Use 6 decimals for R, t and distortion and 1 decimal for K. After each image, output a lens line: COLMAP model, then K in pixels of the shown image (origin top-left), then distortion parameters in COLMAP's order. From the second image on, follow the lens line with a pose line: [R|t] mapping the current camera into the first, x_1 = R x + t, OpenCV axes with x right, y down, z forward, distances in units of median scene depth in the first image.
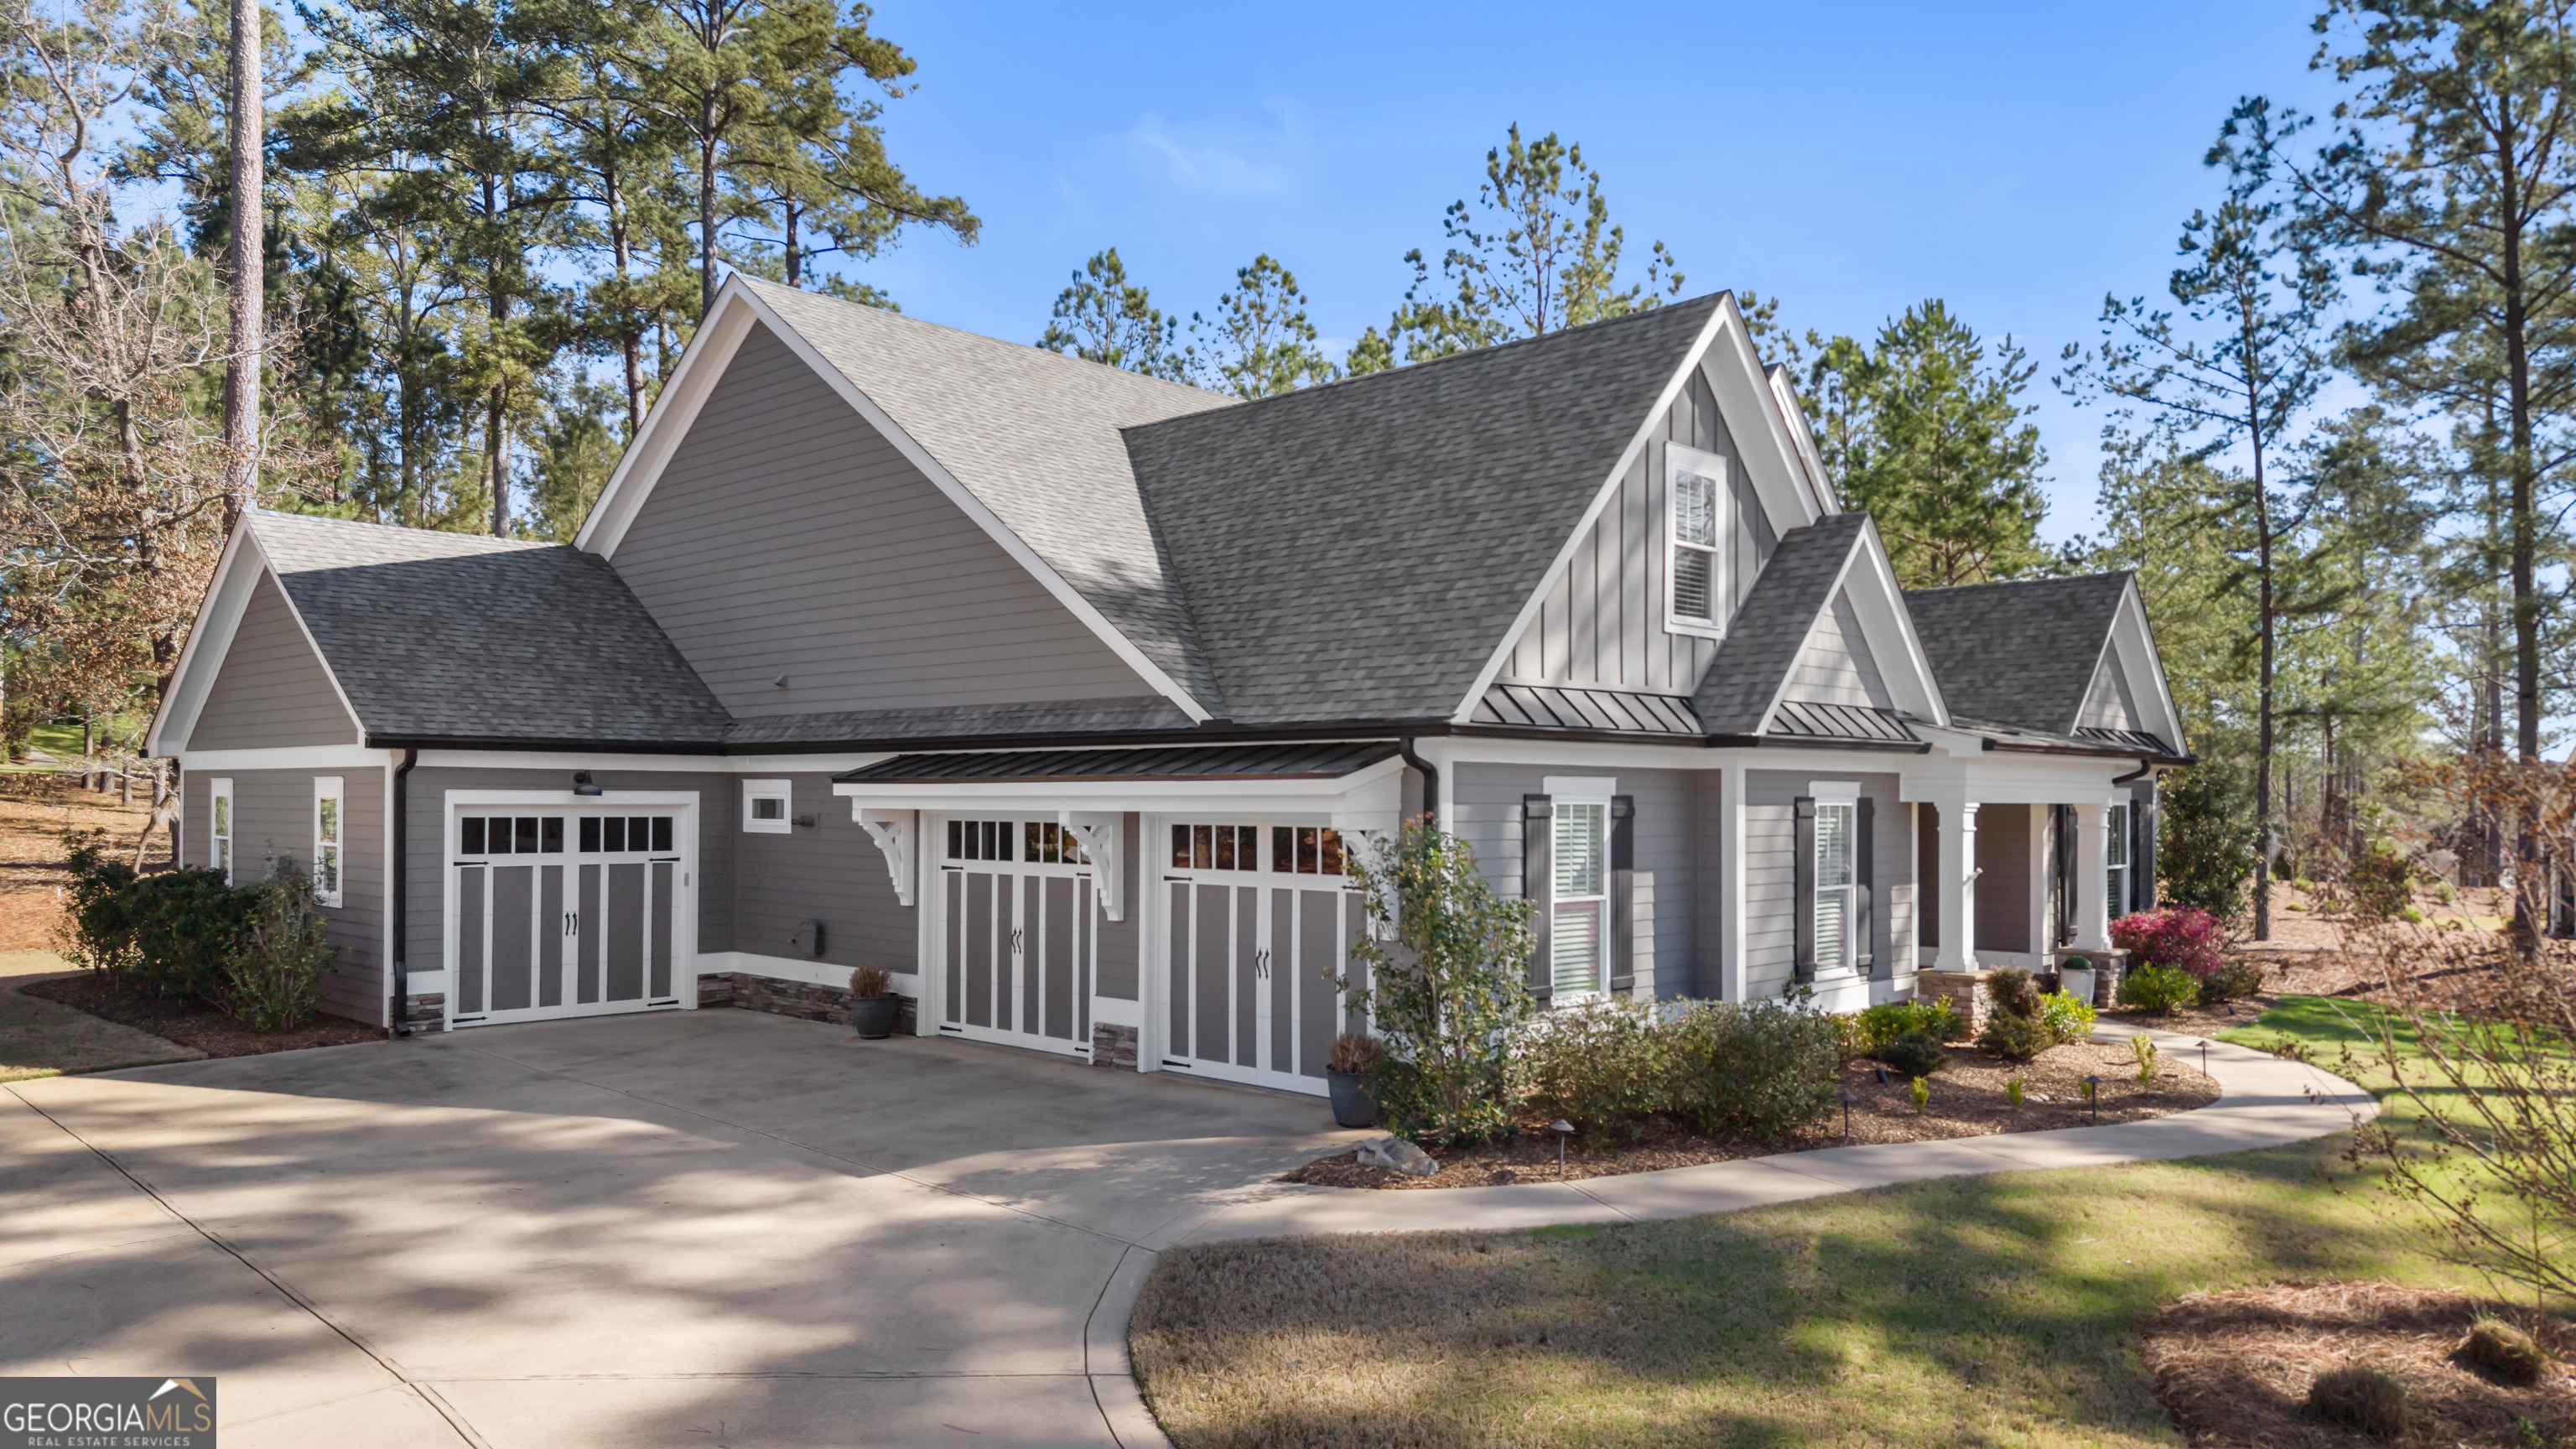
lens RADIAL K [[1769.2, 0, 1253.8], [0, 1769.2, 730.1], [0, 0, 1]] dist [-0.009986, -0.002194]
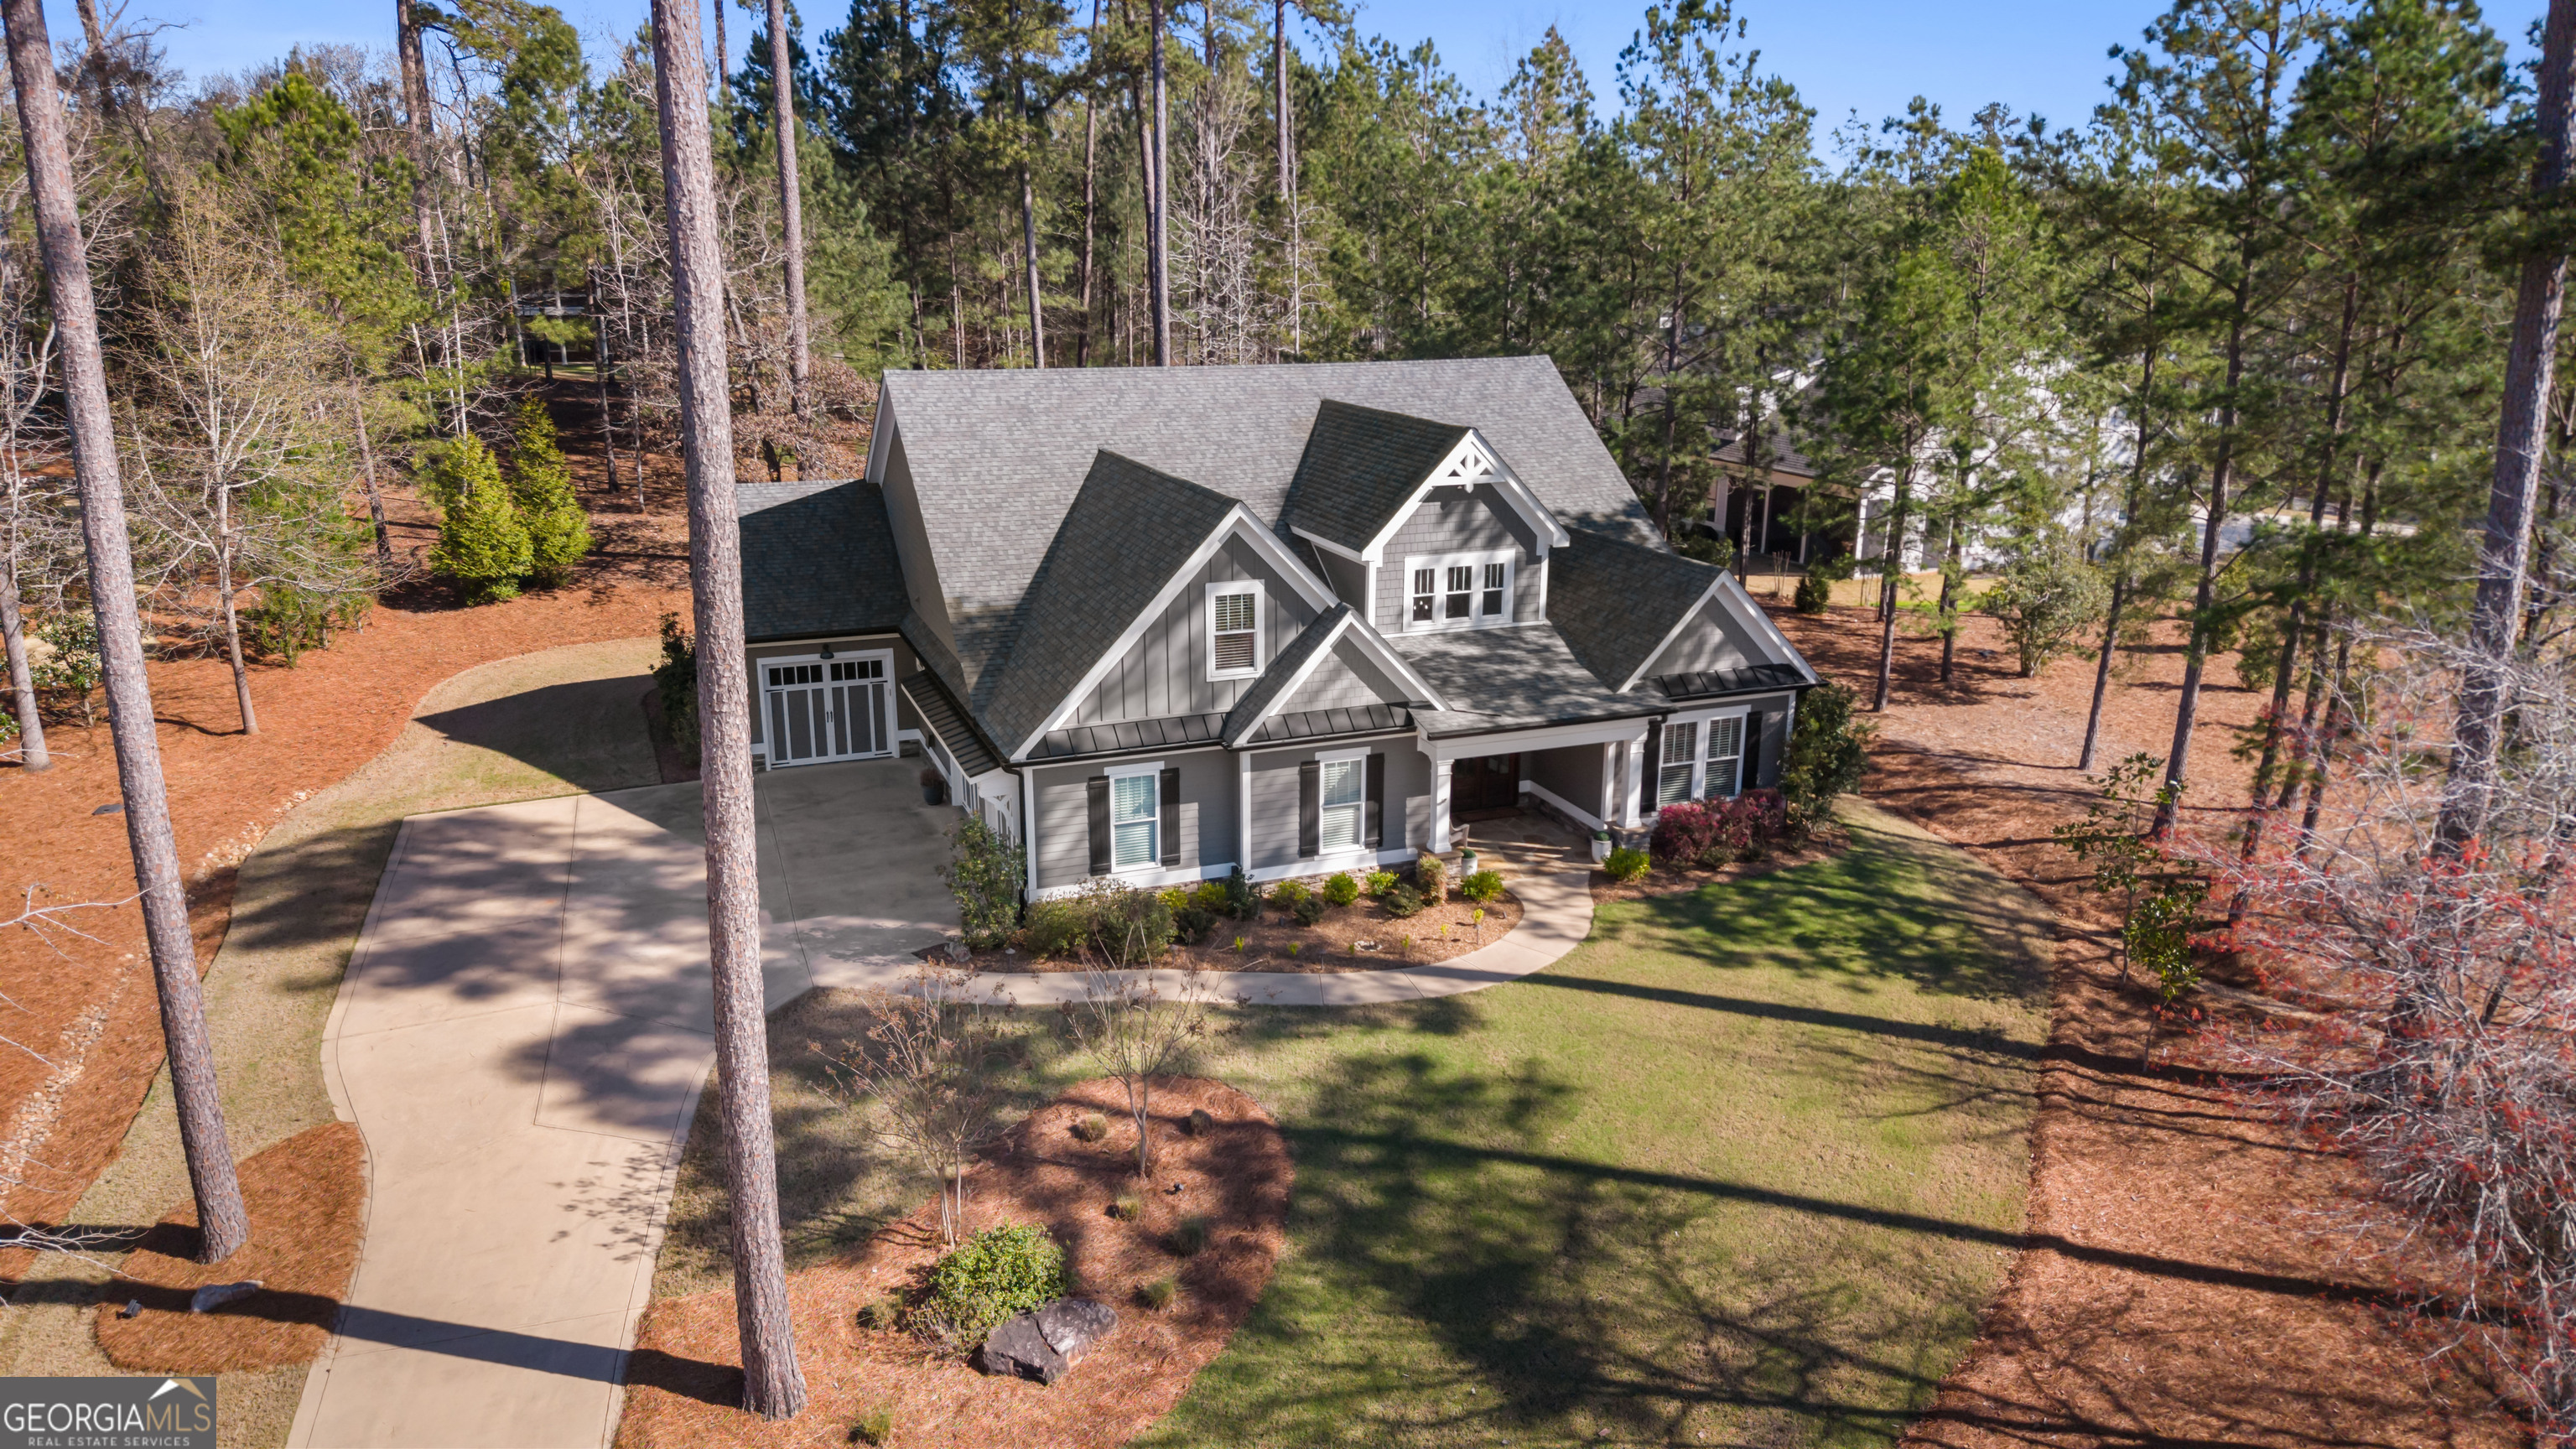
lens RADIAL K [[1712.4, 0, 1271.1], [0, 1712.4, 736.2], [0, 0, 1]] dist [0.044524, -0.030351]
pose [[0.909677, 0.113404, -0.399533, 0.883867], [0.019512, 0.949266, 0.313867, -0.491352], [0.414857, -0.293314, 0.861313, -0.486083]]
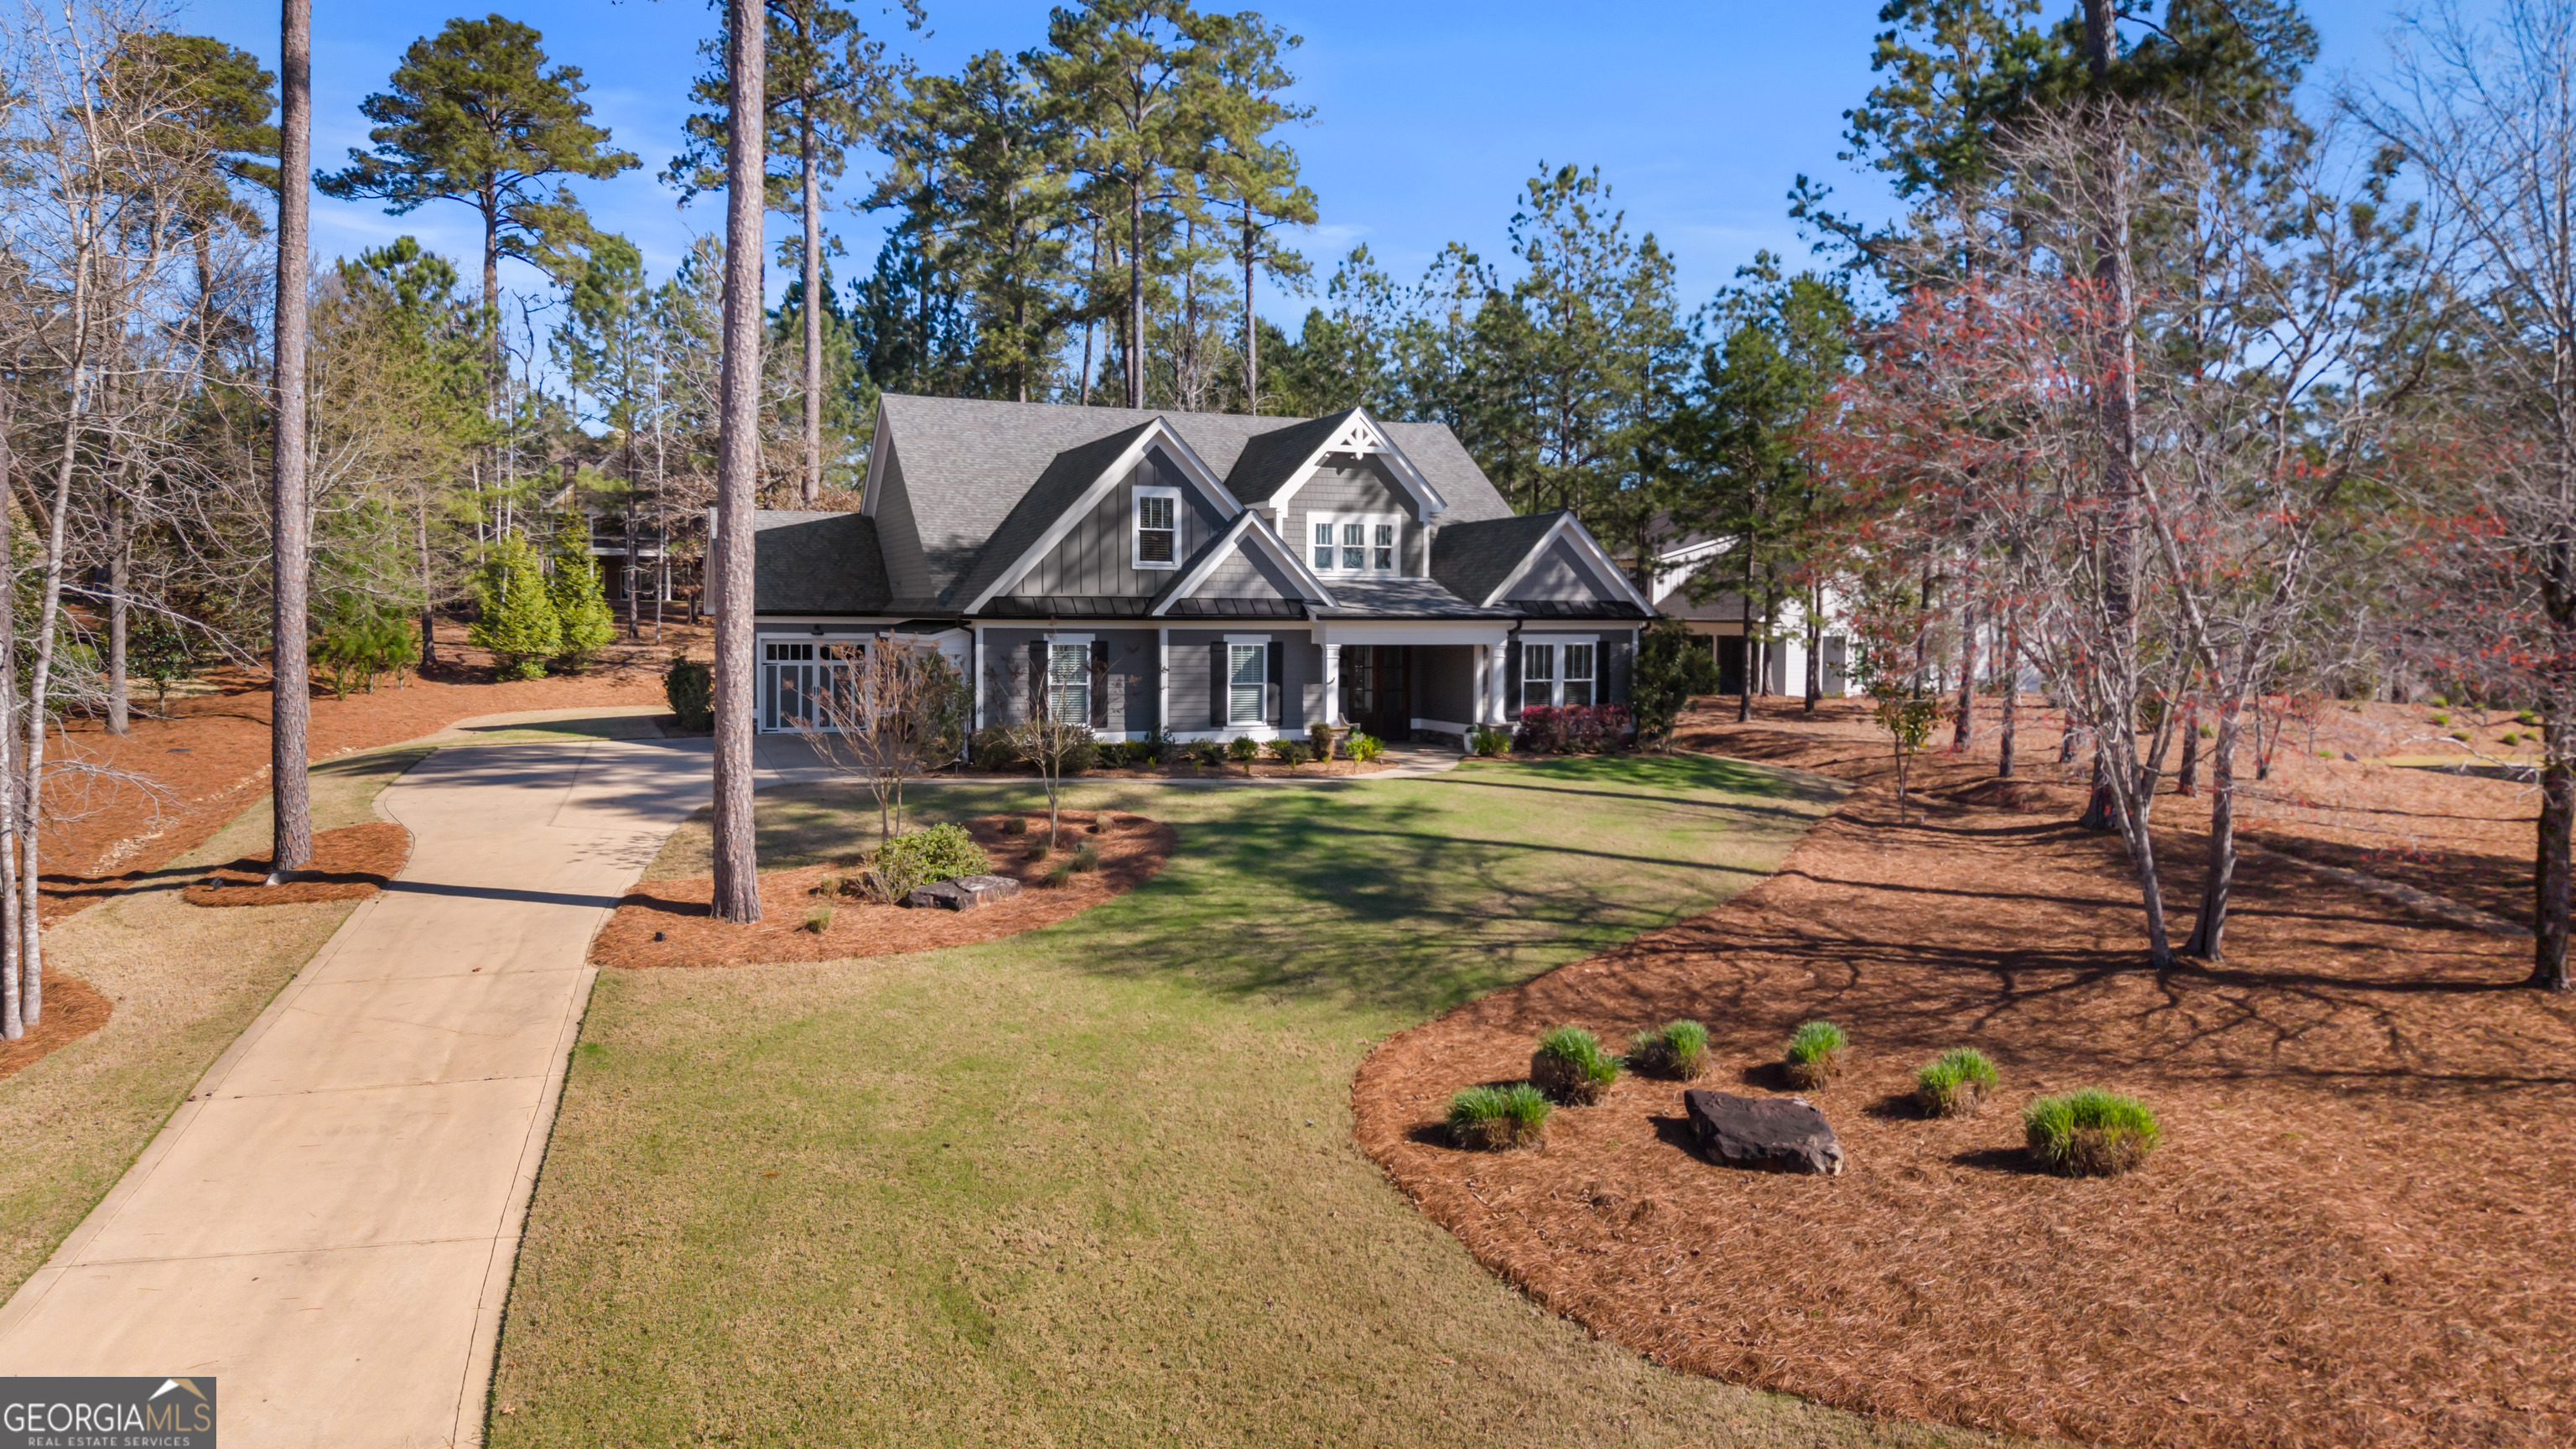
lens RADIAL K [[1742.5, 0, 1288.0], [0, 1742.5, 724.5], [0, 0, 1]] dist [0.011592, -0.000078]
pose [[0.912286, 0.028926, -0.408532, 1.142658], [0.011115, 0.995387, 0.095300, -0.057808], [0.409404, -0.091481, 0.907755, -0.831774]]
